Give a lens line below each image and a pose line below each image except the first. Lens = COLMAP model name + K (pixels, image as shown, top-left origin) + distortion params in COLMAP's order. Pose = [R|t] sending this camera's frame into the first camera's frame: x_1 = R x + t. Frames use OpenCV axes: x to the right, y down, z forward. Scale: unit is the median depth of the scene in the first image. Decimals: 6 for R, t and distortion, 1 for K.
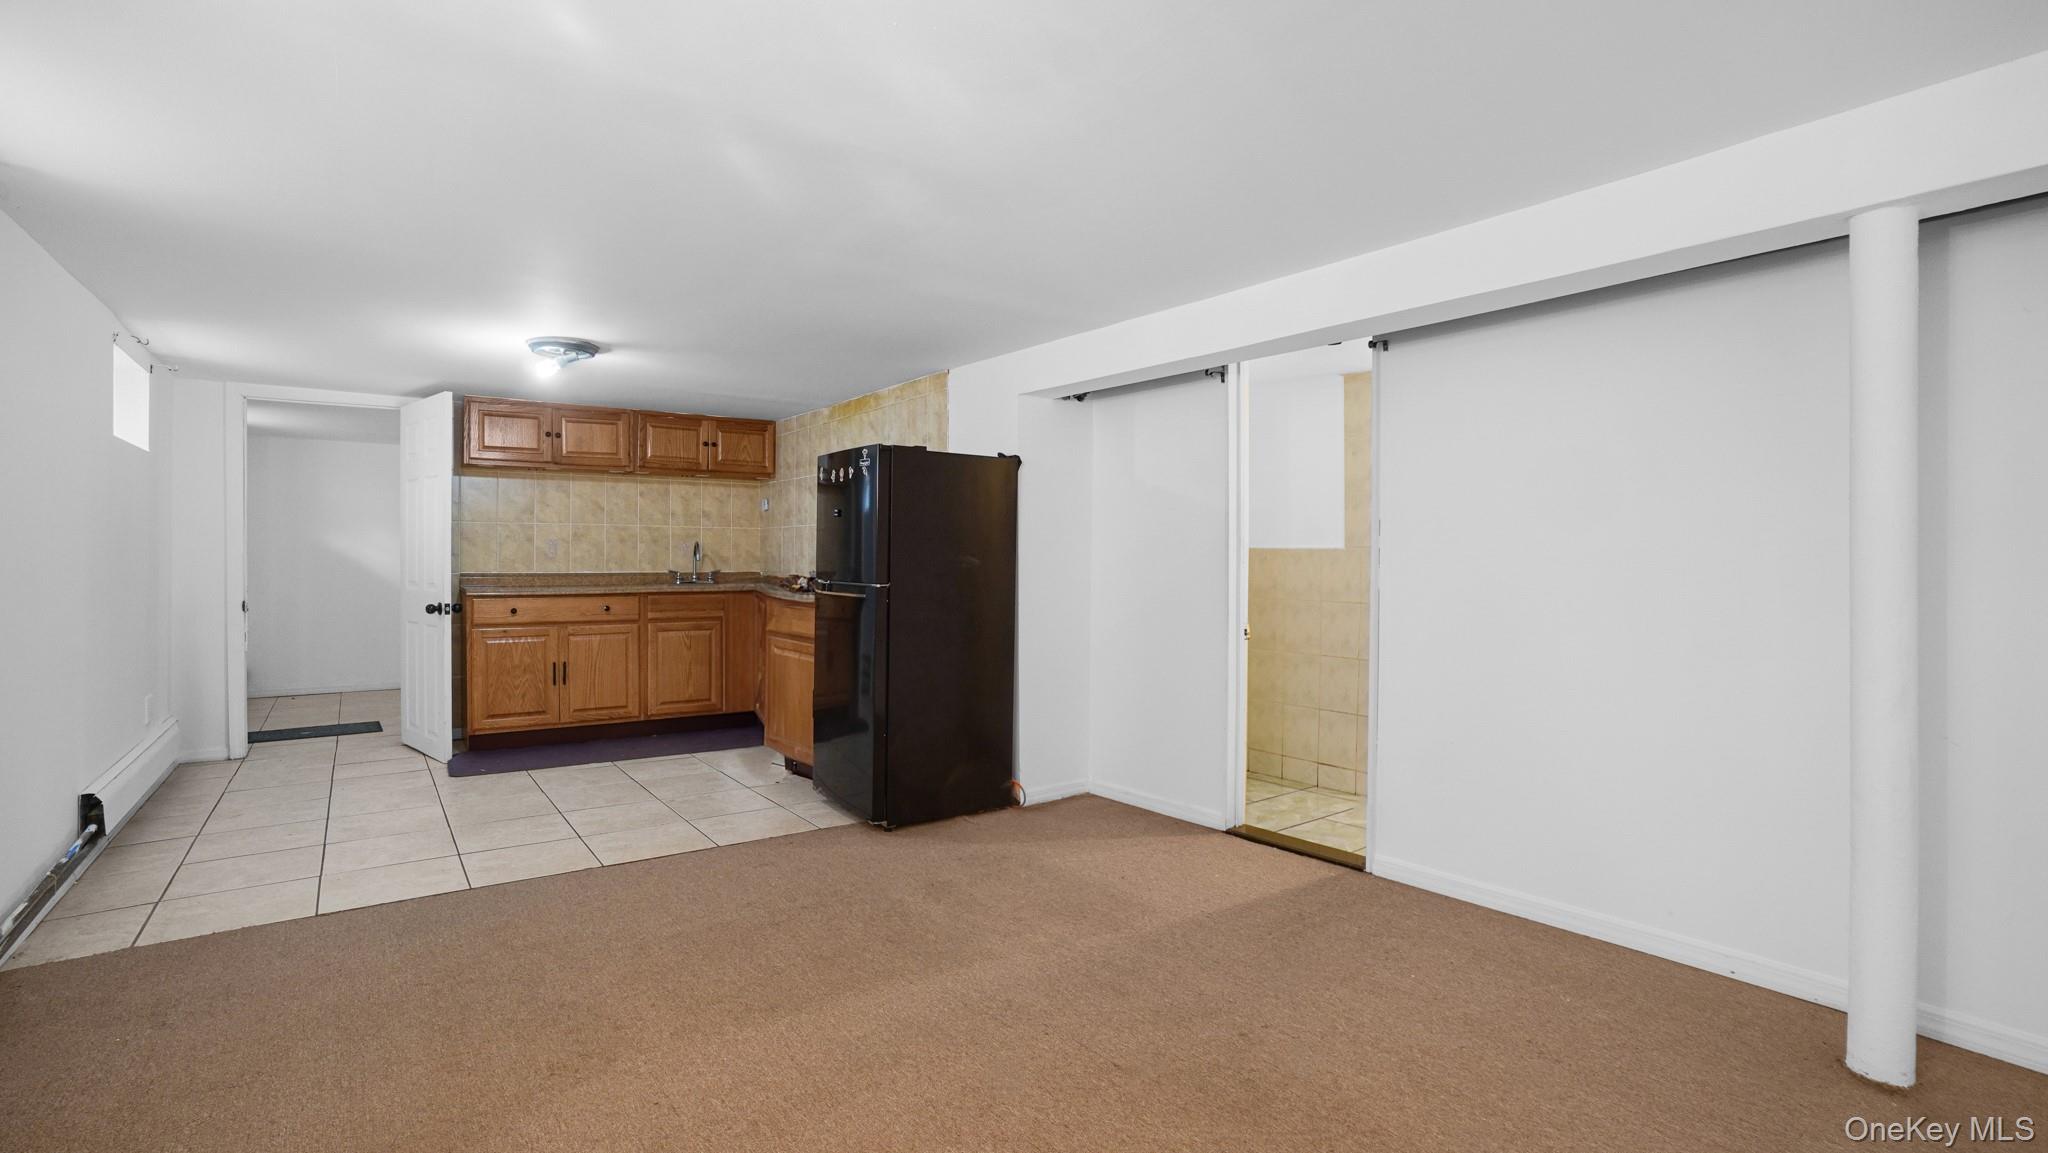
lens RADIAL K [[920.1, 0, 1019.1], [0, 920.1, 562.7], [0, 0, 1]] dist [-0.070799, 0.023785]
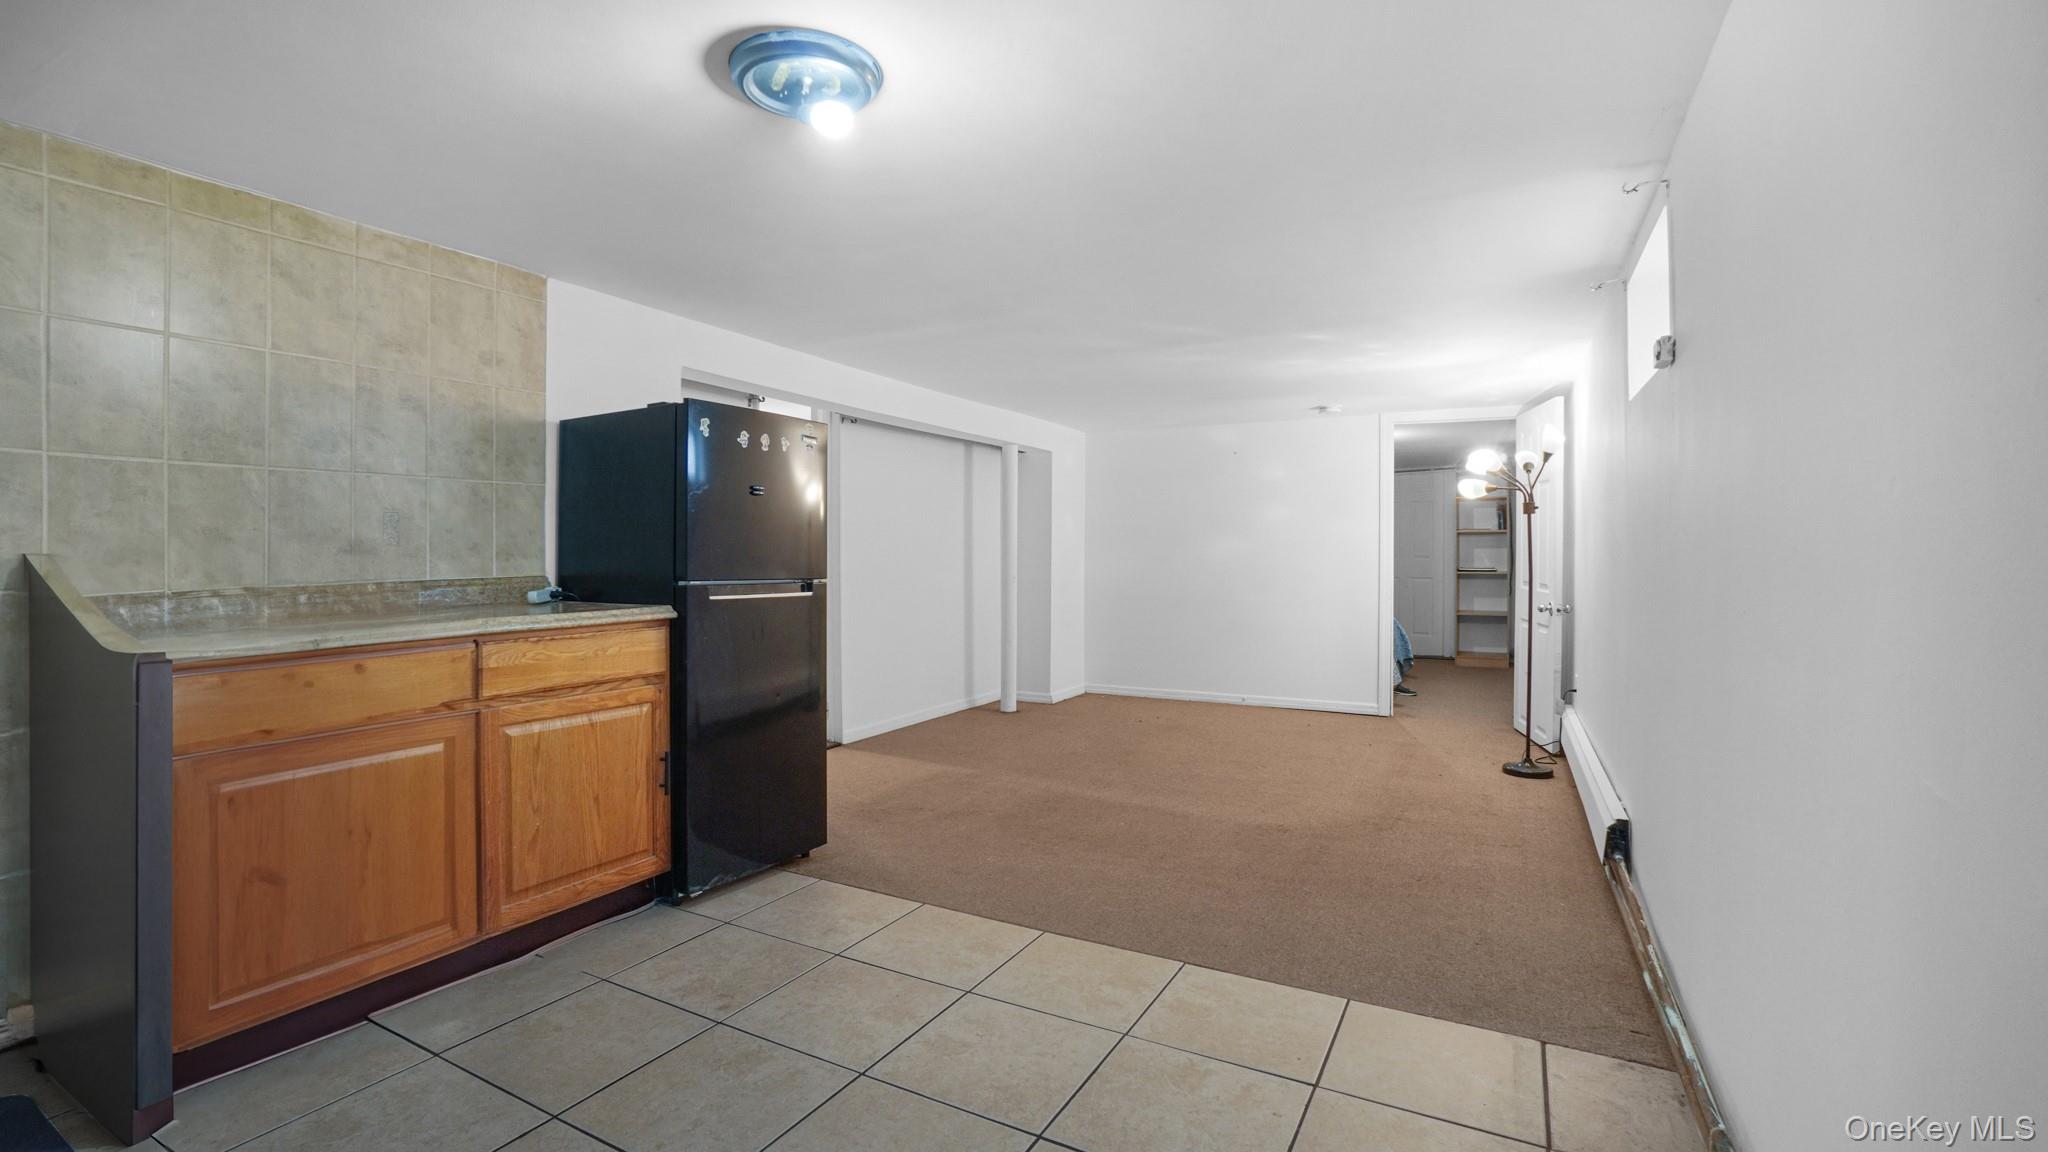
lens RADIAL K [[920.1, 0, 1019.1], [0, 920.1, 562.2], [0, 0, 1]] dist [-0.070799, 0.023785]
pose [[-0.418004, -0.007117, 0.908417, -0.832339], [0.000470, 0.999967, 0.008051, -0.000622], [-0.908445, 0.003792, -0.417987, 0.950395]]
